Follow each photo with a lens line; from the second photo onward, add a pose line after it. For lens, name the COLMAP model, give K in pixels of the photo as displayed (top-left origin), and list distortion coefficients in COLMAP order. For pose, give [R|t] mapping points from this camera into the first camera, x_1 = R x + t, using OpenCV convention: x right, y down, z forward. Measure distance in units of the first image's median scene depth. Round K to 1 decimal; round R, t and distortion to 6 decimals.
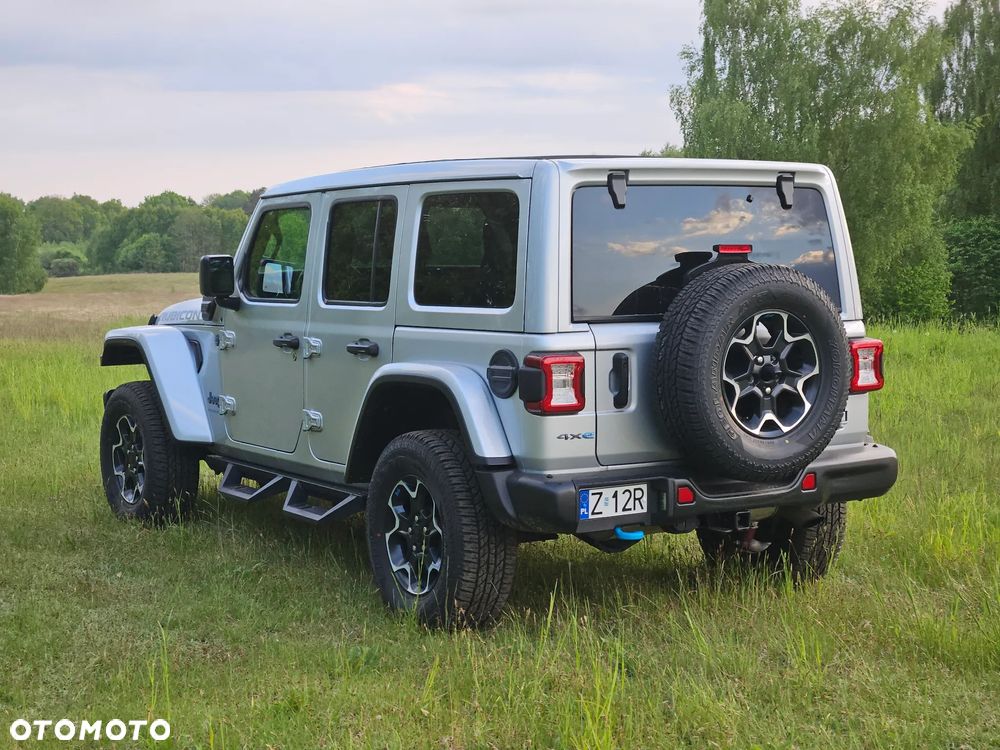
lens RADIAL K [[1829.5, 0, 504.8], [0, 1829.5, 377.5], [0, 0, 1]] dist [0.011446, 0.000000]
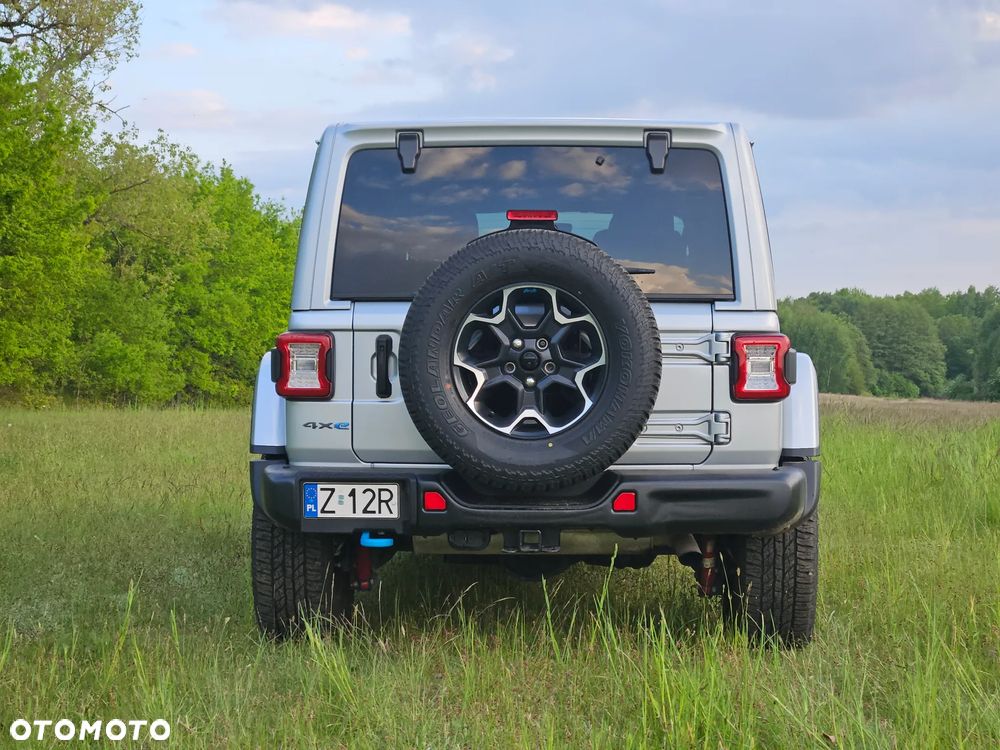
lens RADIAL K [[1829.5, 0, 495.7], [0, 1829.5, 378.5], [0, 0, 1]] dist [0.011446, 0.000000]
pose [[0.803104, 0.018353, -0.595556, 0.632783], [-0.056979, 0.997310, -0.046102, 0.045304], [0.593108, 0.070959, 0.801990, 0.328246]]
